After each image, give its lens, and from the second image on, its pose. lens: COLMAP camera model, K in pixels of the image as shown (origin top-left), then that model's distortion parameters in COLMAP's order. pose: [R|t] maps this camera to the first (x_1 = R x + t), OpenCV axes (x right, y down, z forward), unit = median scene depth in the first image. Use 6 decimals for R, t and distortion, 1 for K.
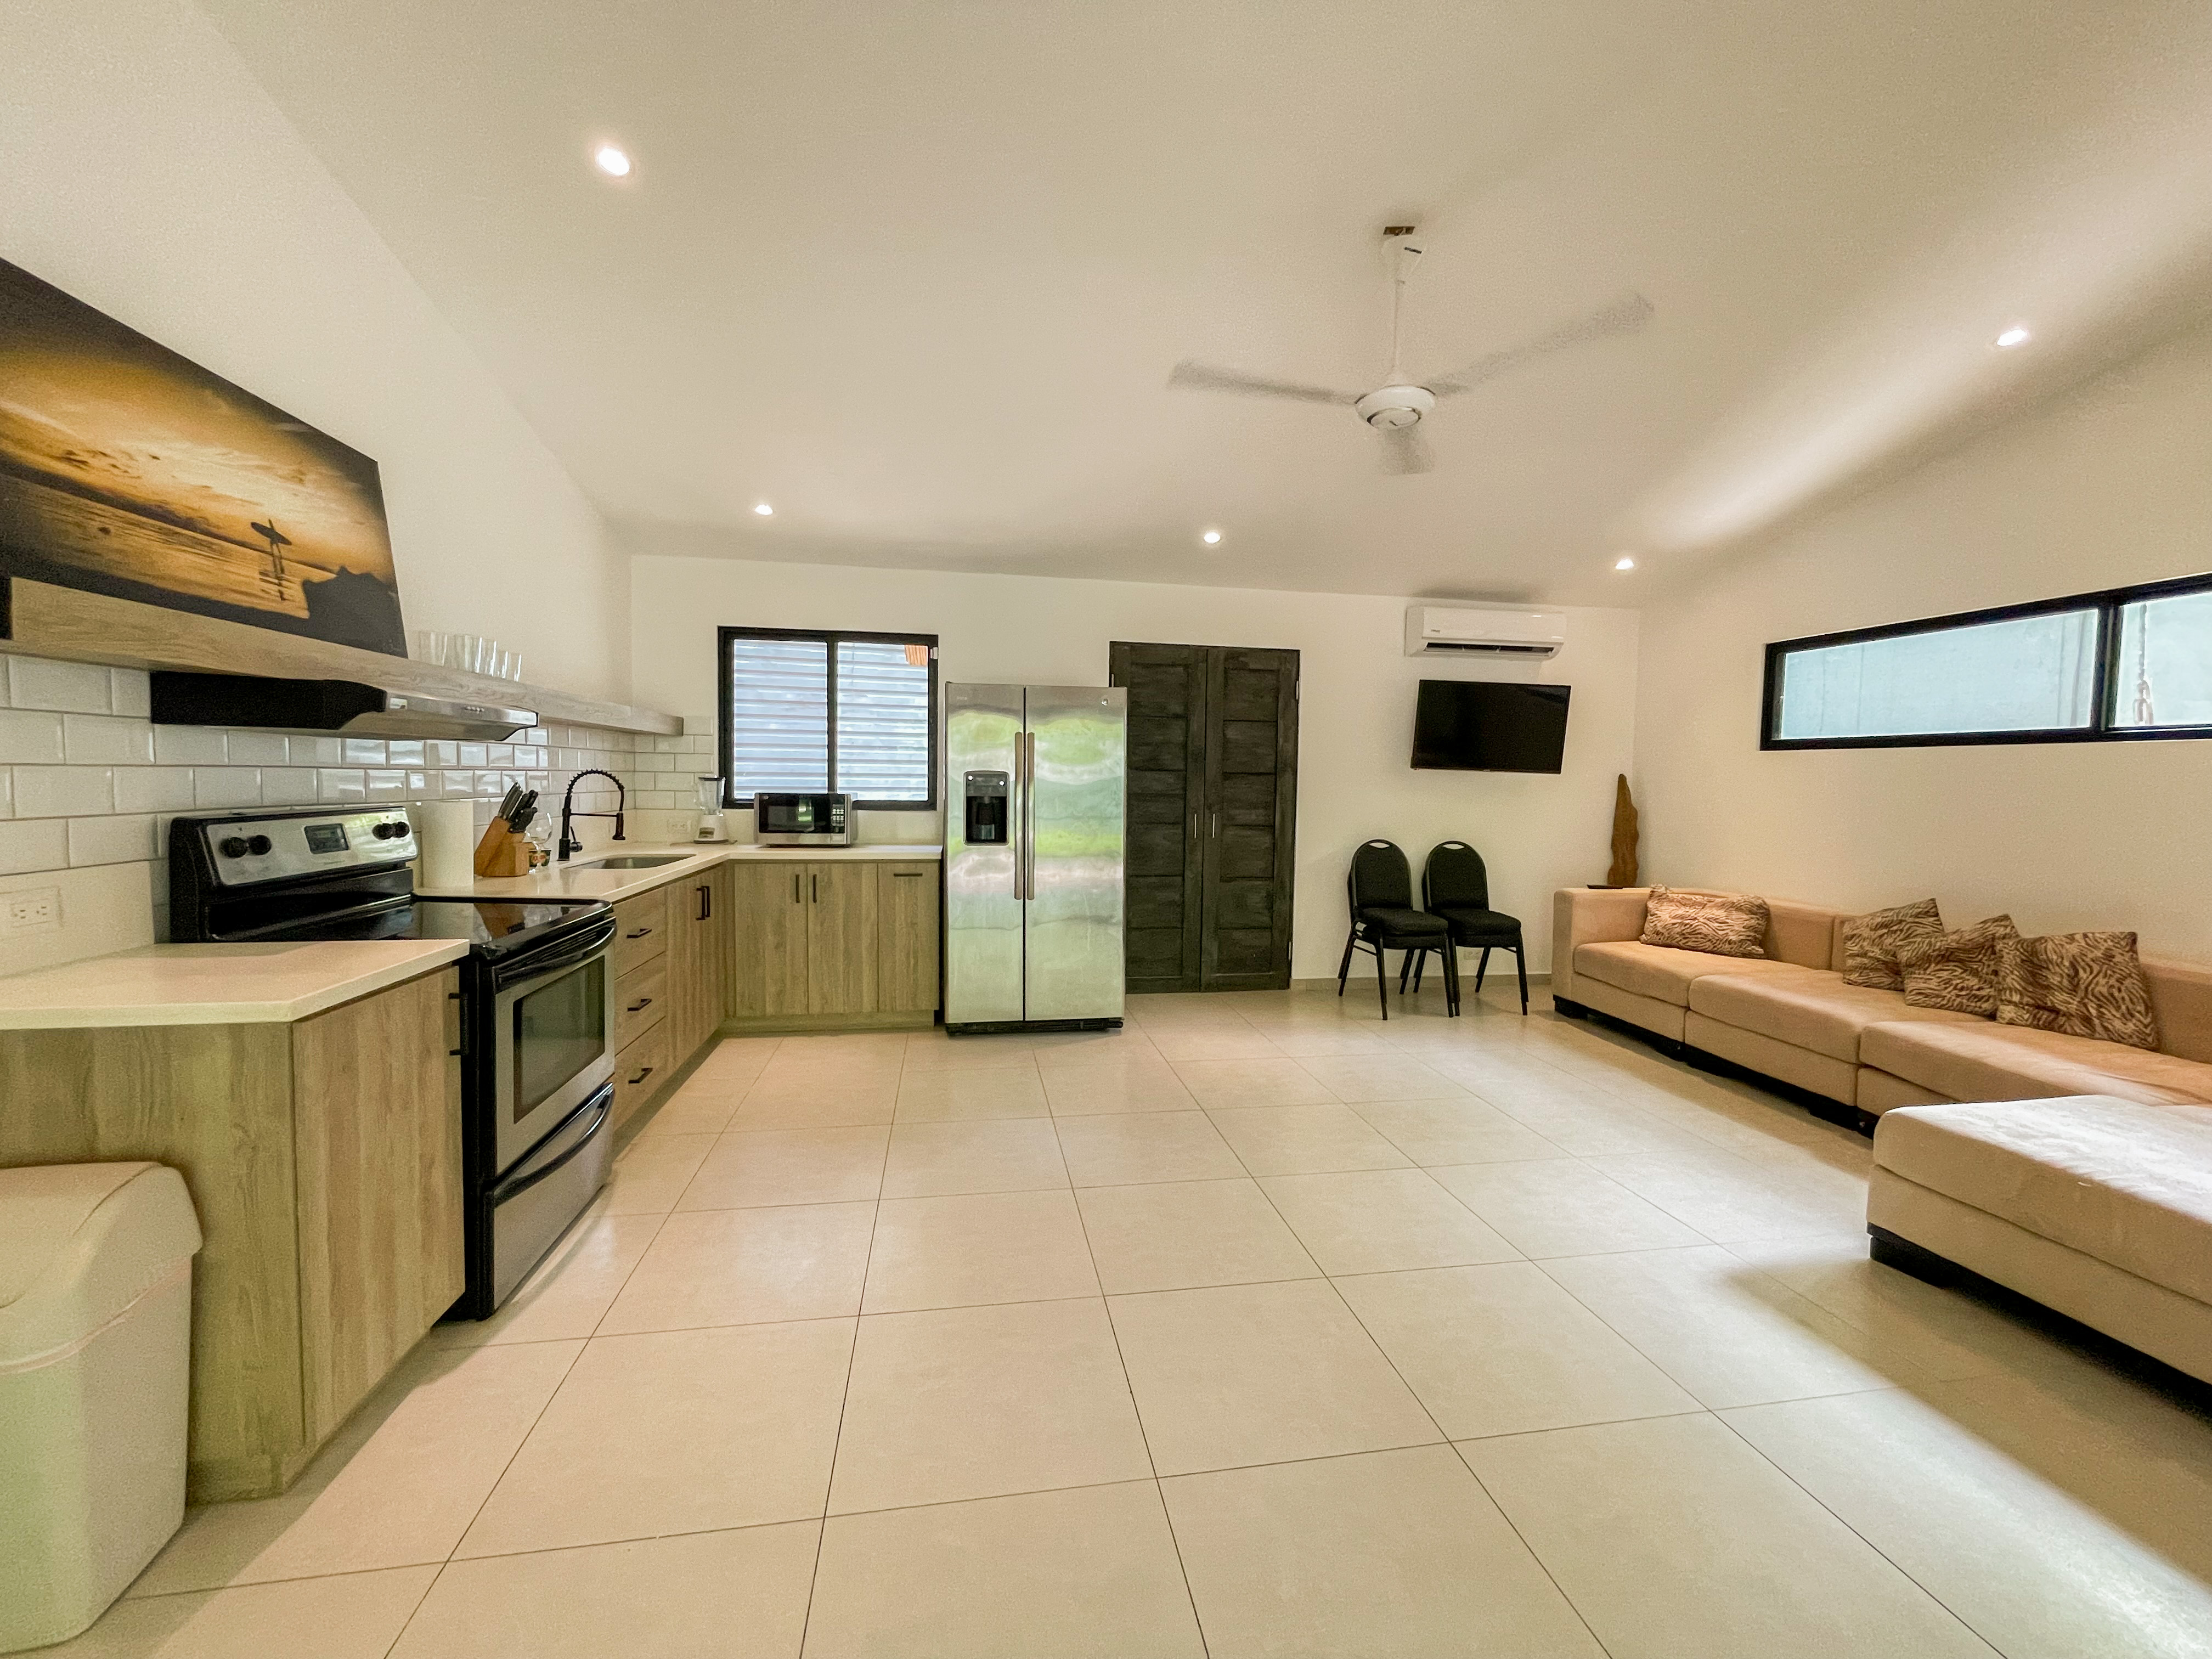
lens RADIAL K [[896.1, 0, 1109.6], [0, 896.1, 827.4], [0, 0, 1]] dist [-0.001562, -0.000404]
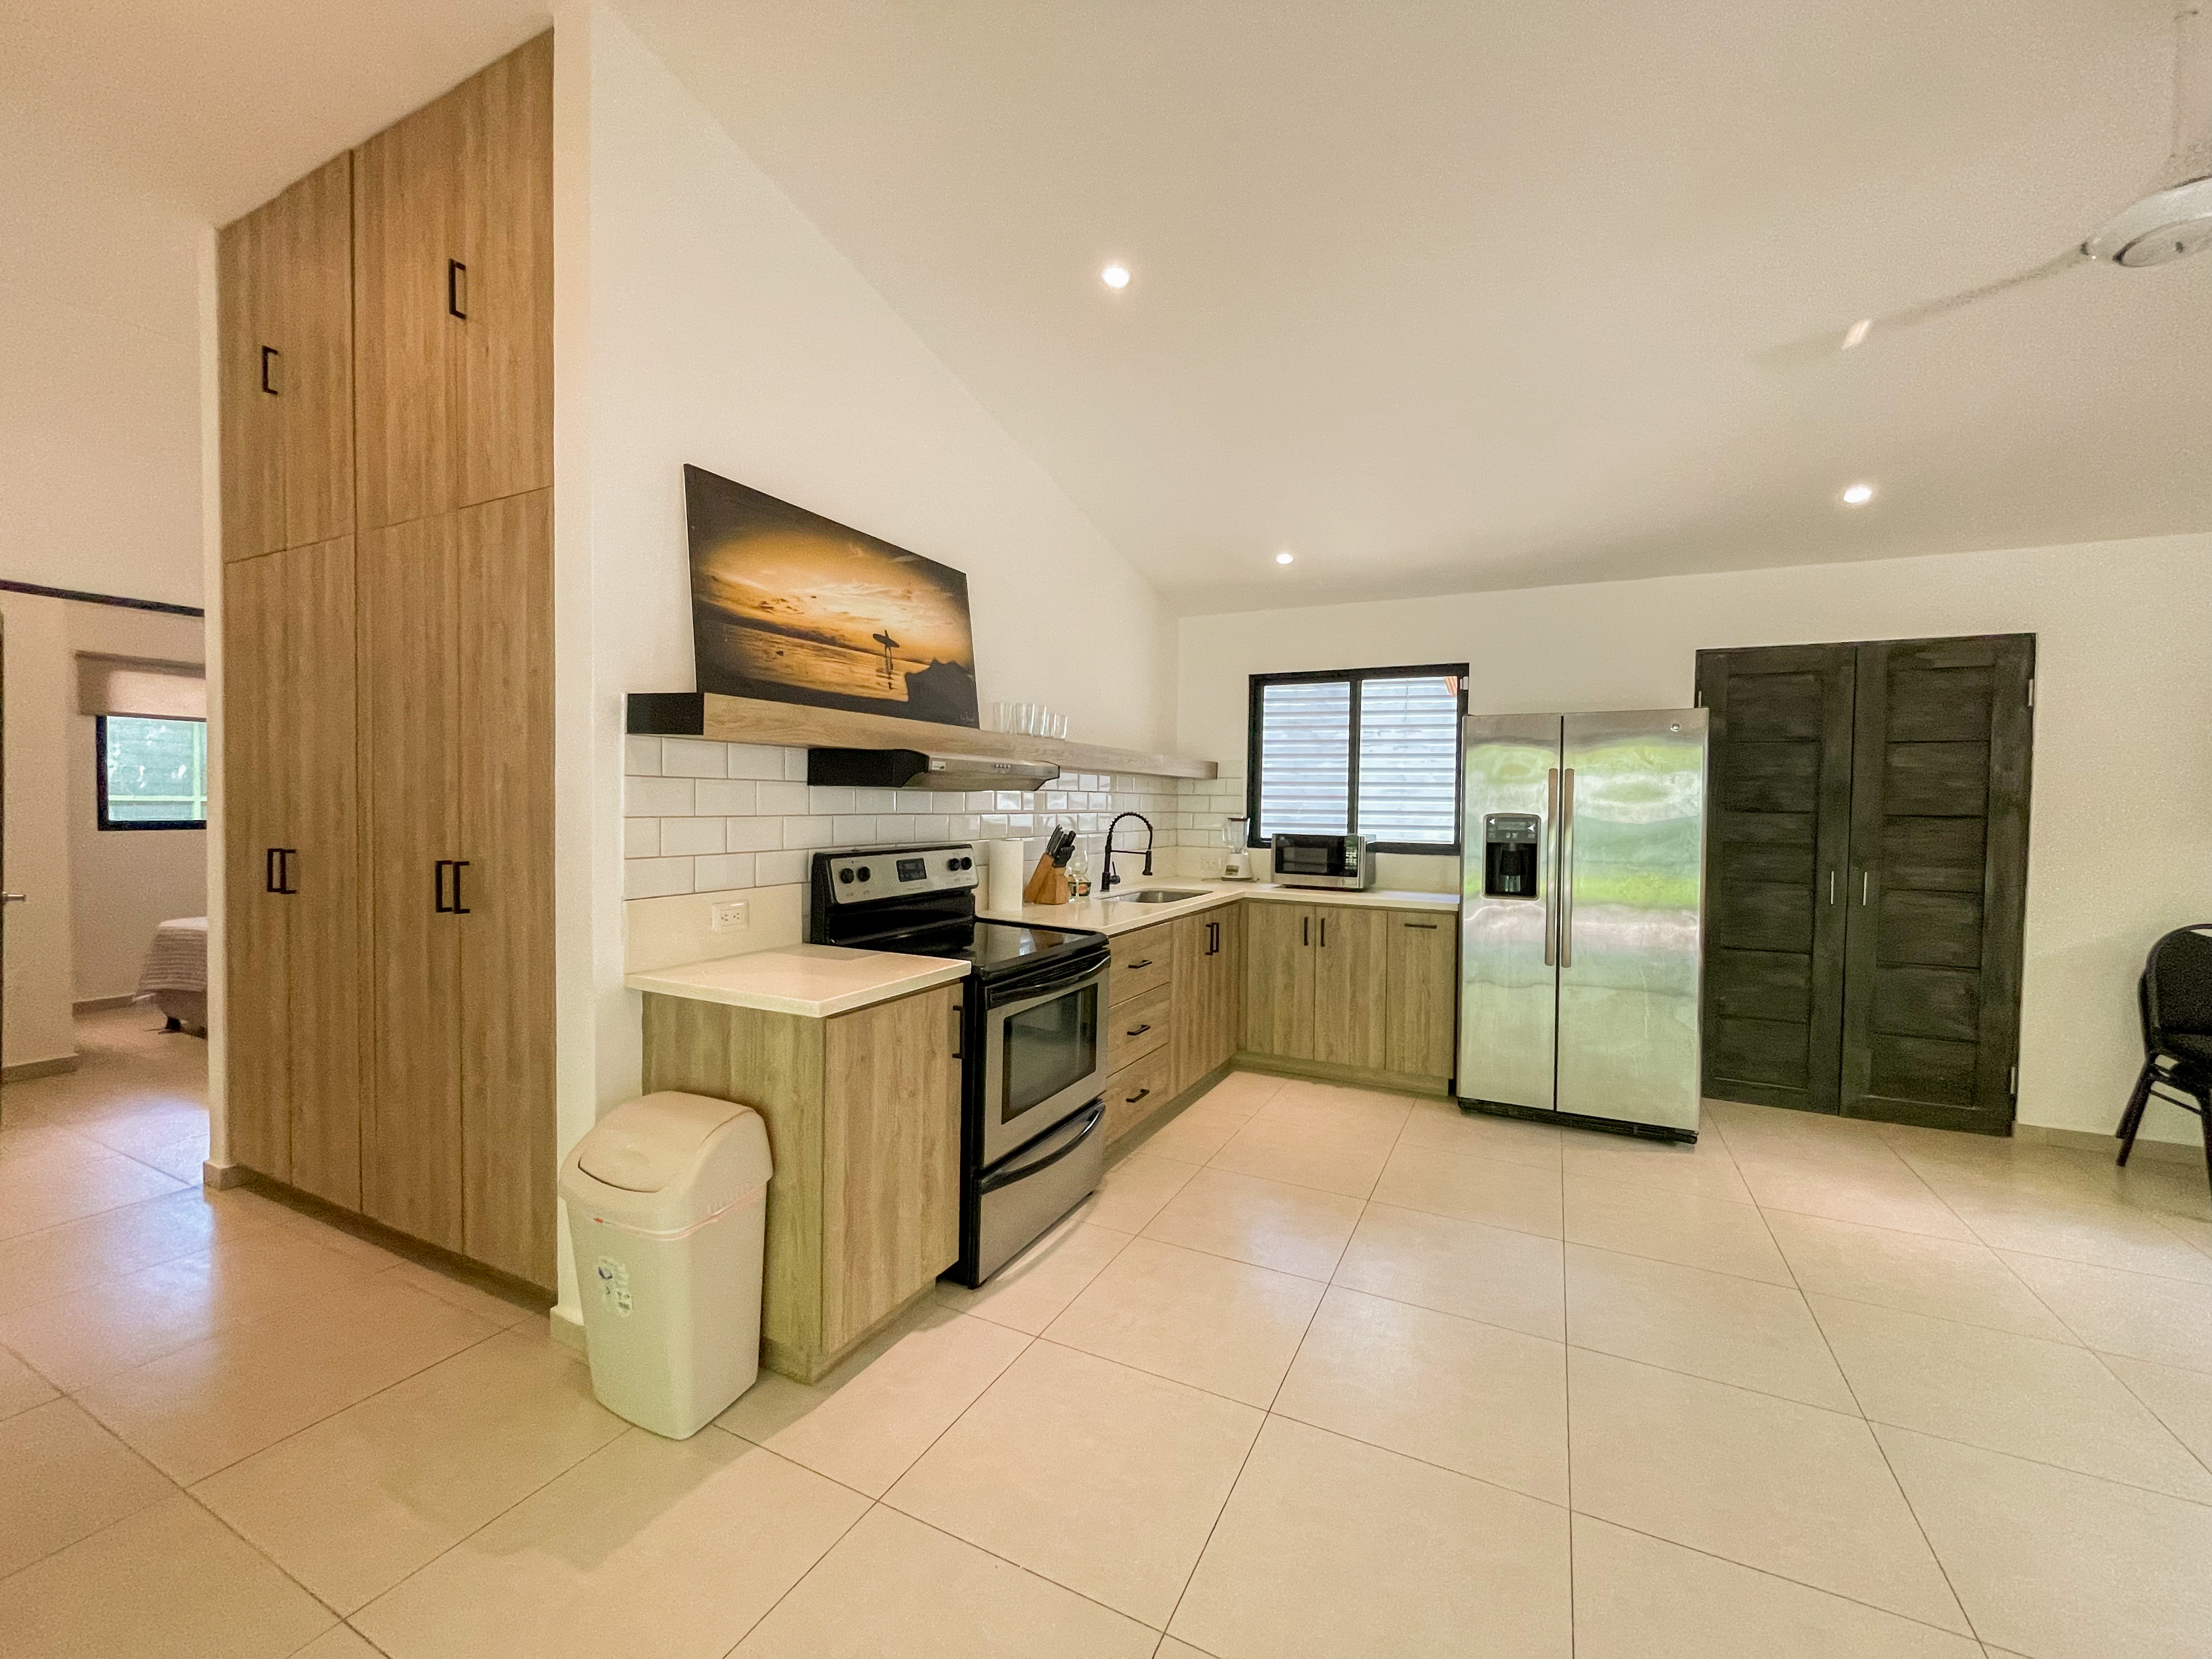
lens RADIAL K [[896.1, 0, 1108.6], [0, 896.1, 826.3], [0, 0, 1]] dist [-0.001562, -0.000404]
pose [[0.806170, 0.012053, -0.591561, 0.062563], [-0.034809, 0.999027, -0.027081, -0.013607], [0.590659, 0.042424, 0.805805, 0.066535]]
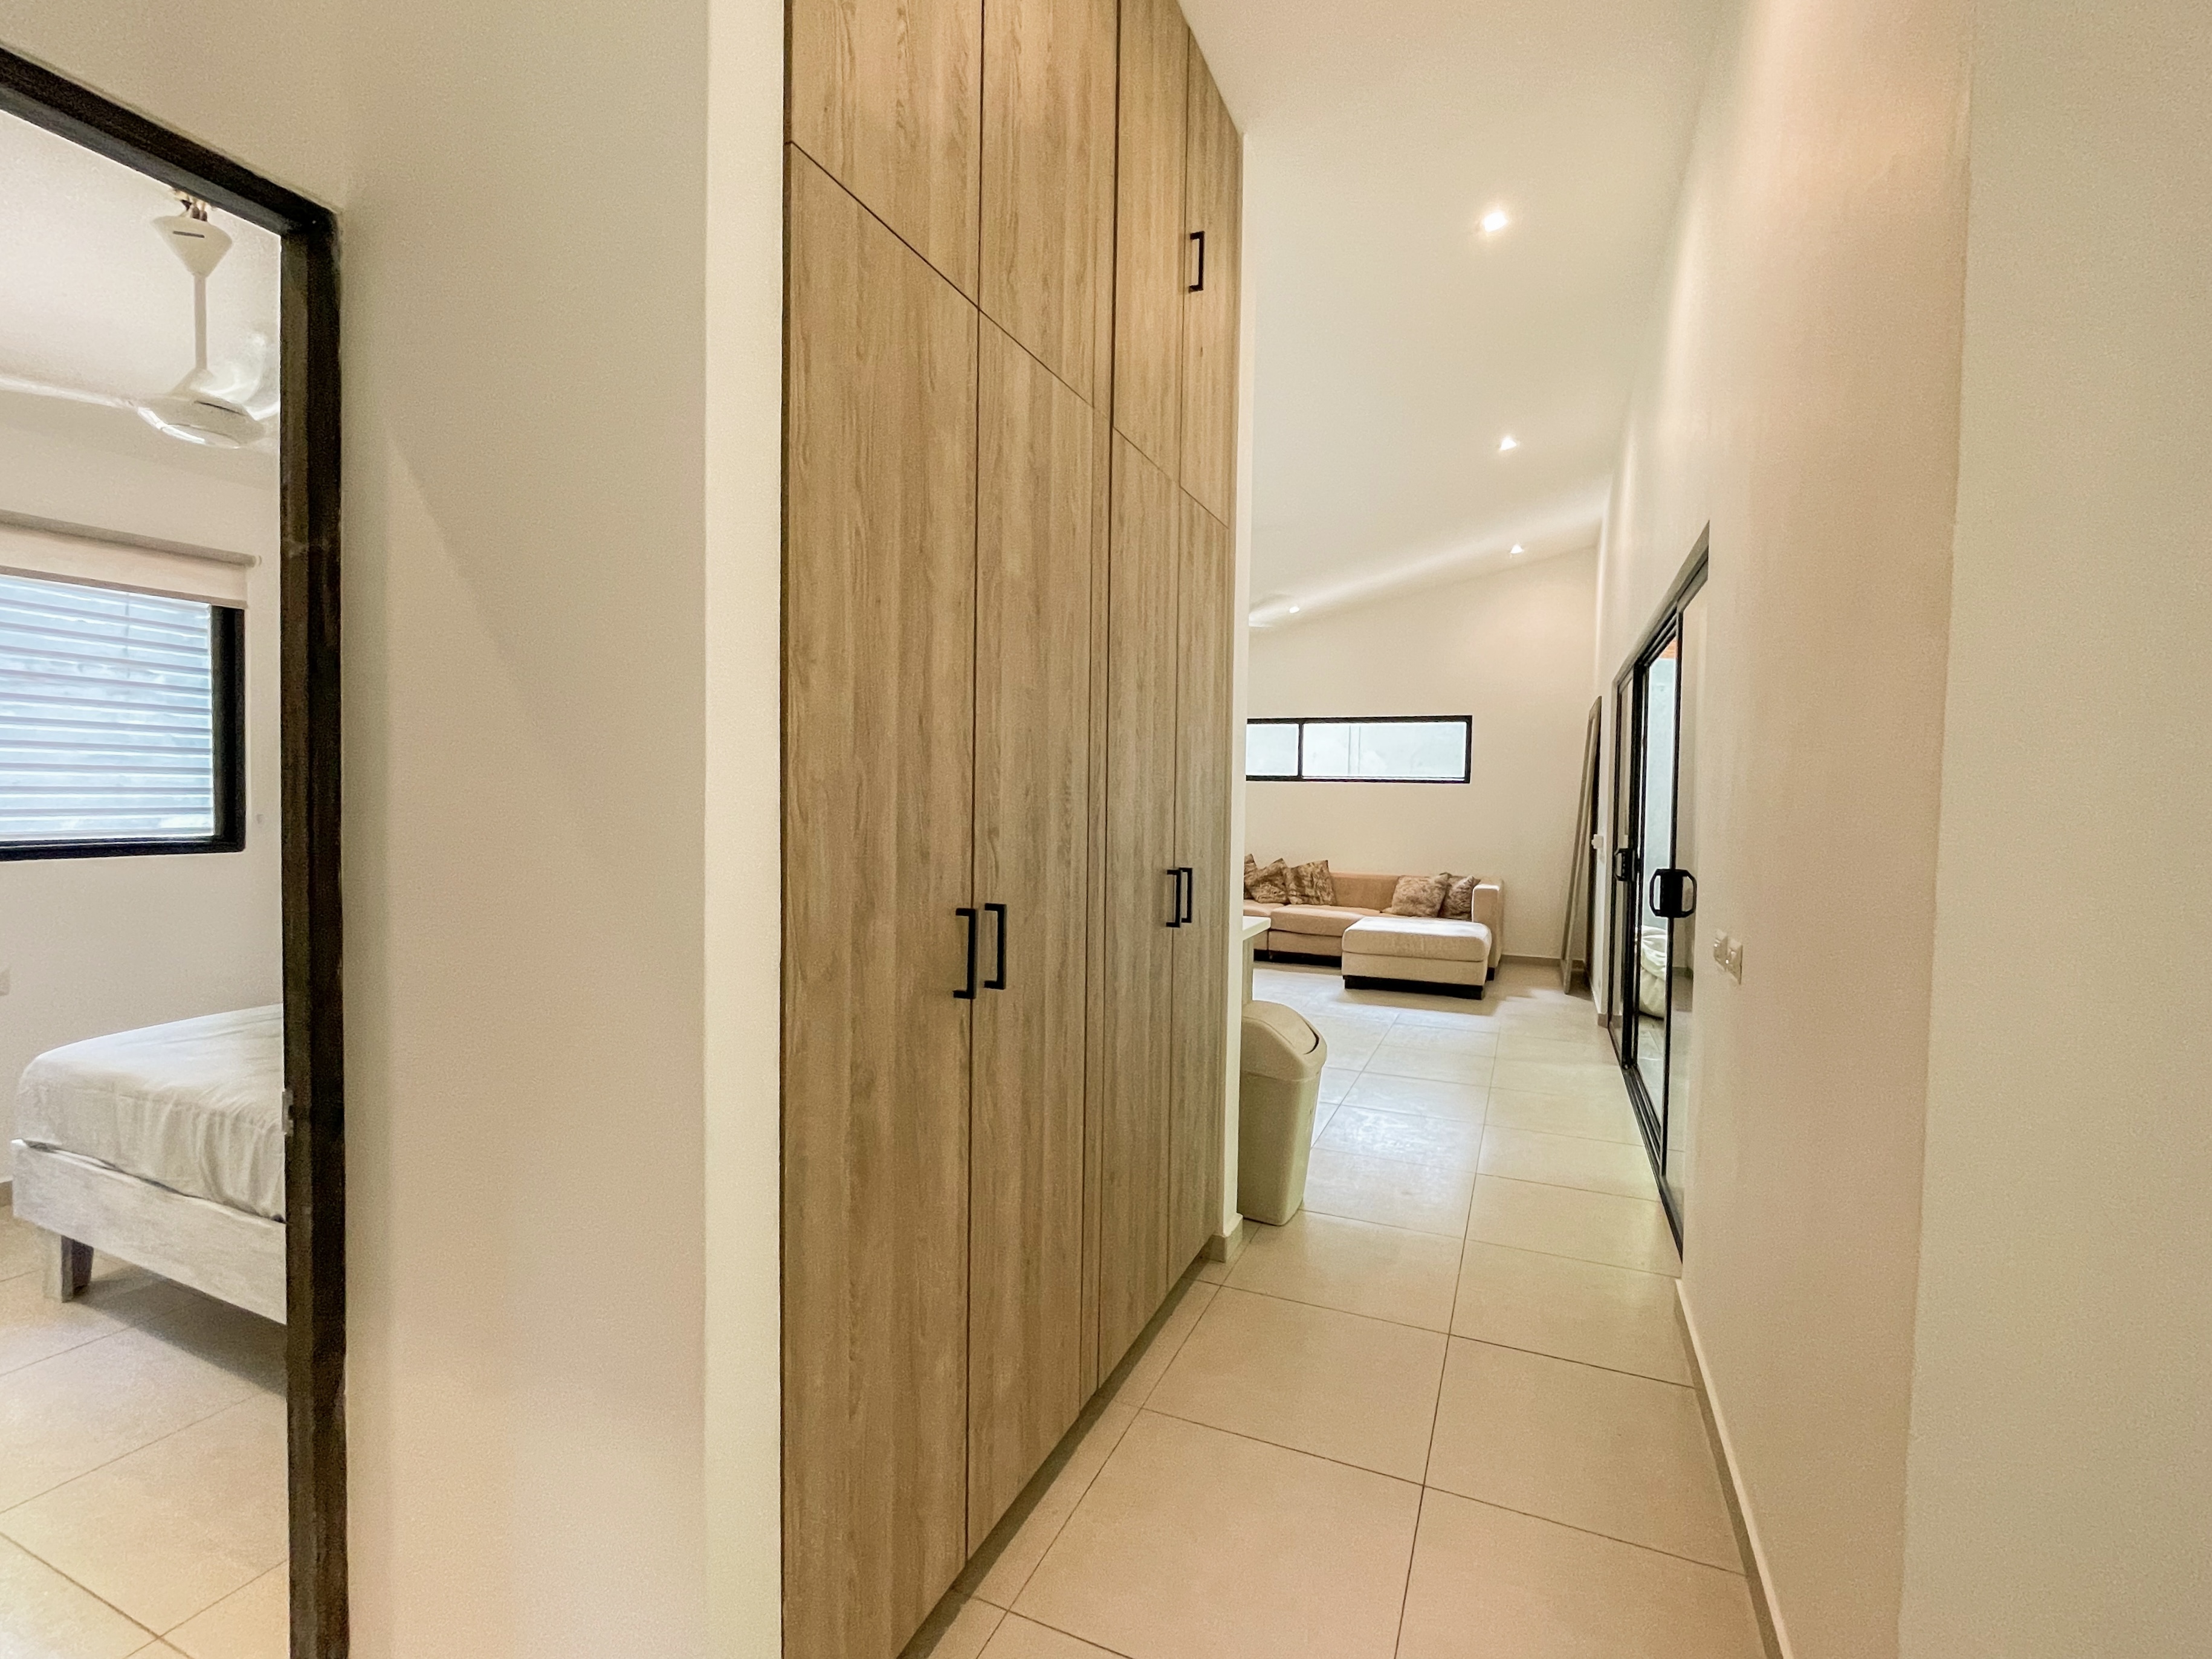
lens RADIAL K [[966.2, 0, 1118.1], [0, 966.2, 833.0], [0, 0, 1]] dist [-0.002500, -0.000672]
pose [[0.547455, -0.038749, 0.835937, -1.036187], [0.040293, 0.998989, 0.019919, -0.025473], [-0.835864, 0.022778, 0.548463, 0.010051]]
